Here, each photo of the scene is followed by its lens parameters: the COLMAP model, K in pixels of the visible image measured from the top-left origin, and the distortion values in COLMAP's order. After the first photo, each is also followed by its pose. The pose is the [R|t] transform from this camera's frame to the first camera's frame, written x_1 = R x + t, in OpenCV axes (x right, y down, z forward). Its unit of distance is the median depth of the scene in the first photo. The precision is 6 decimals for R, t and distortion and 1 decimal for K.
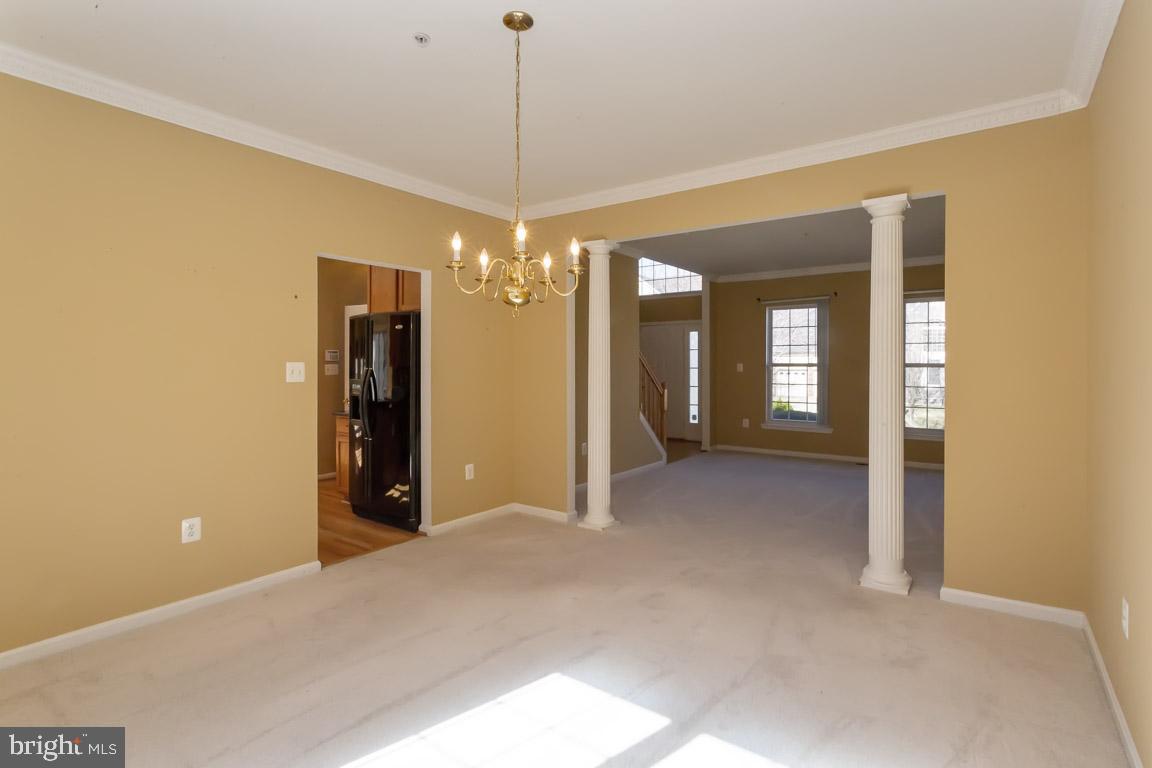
lens RADIAL K [[555.1, 0, 576.8], [0, 555.1, 371.2], [0, 0, 1]] dist [-0.048372, 0.000176]
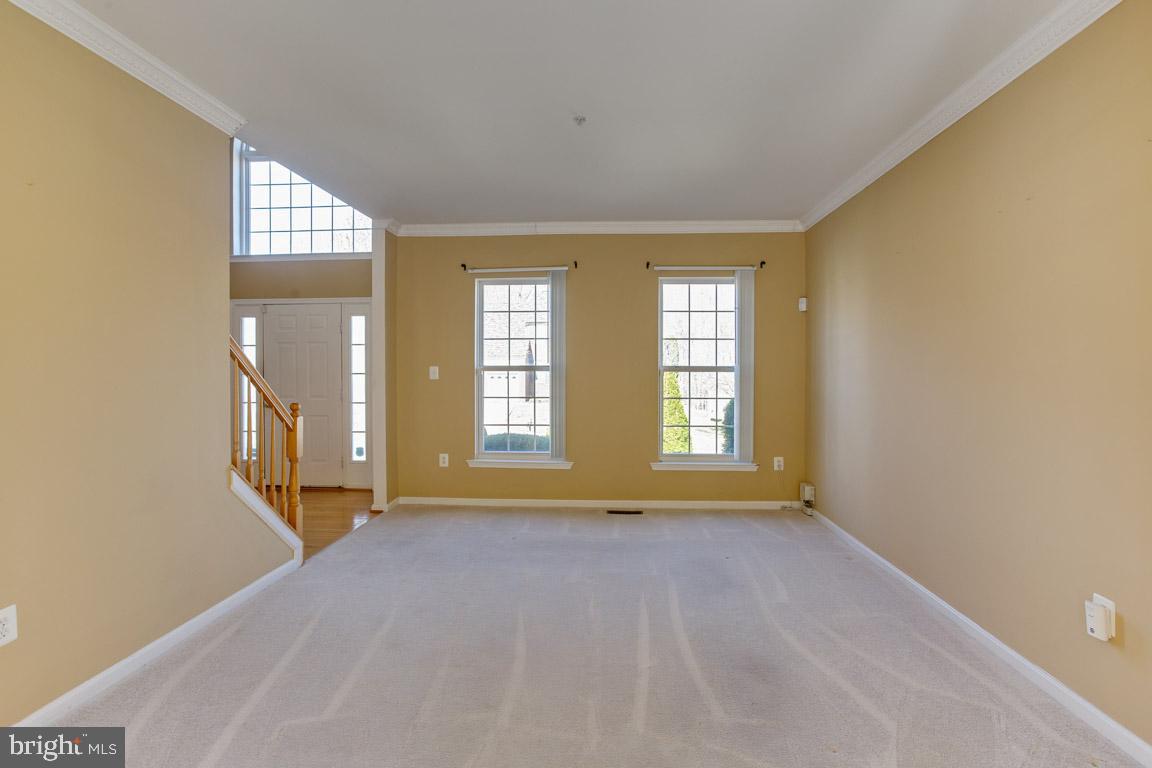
lens RADIAL K [[555.1, 0, 576.8], [0, 555.1, 371.2], [0, 0, 1]] dist [-0.048372, 0.000176]
pose [[0.836324, -0.004750, 0.548216, 0.086862], [0.006290, 0.999980, -0.000930, -0.006848], [-0.548200, 0.004226, 0.836337, 0.390308]]
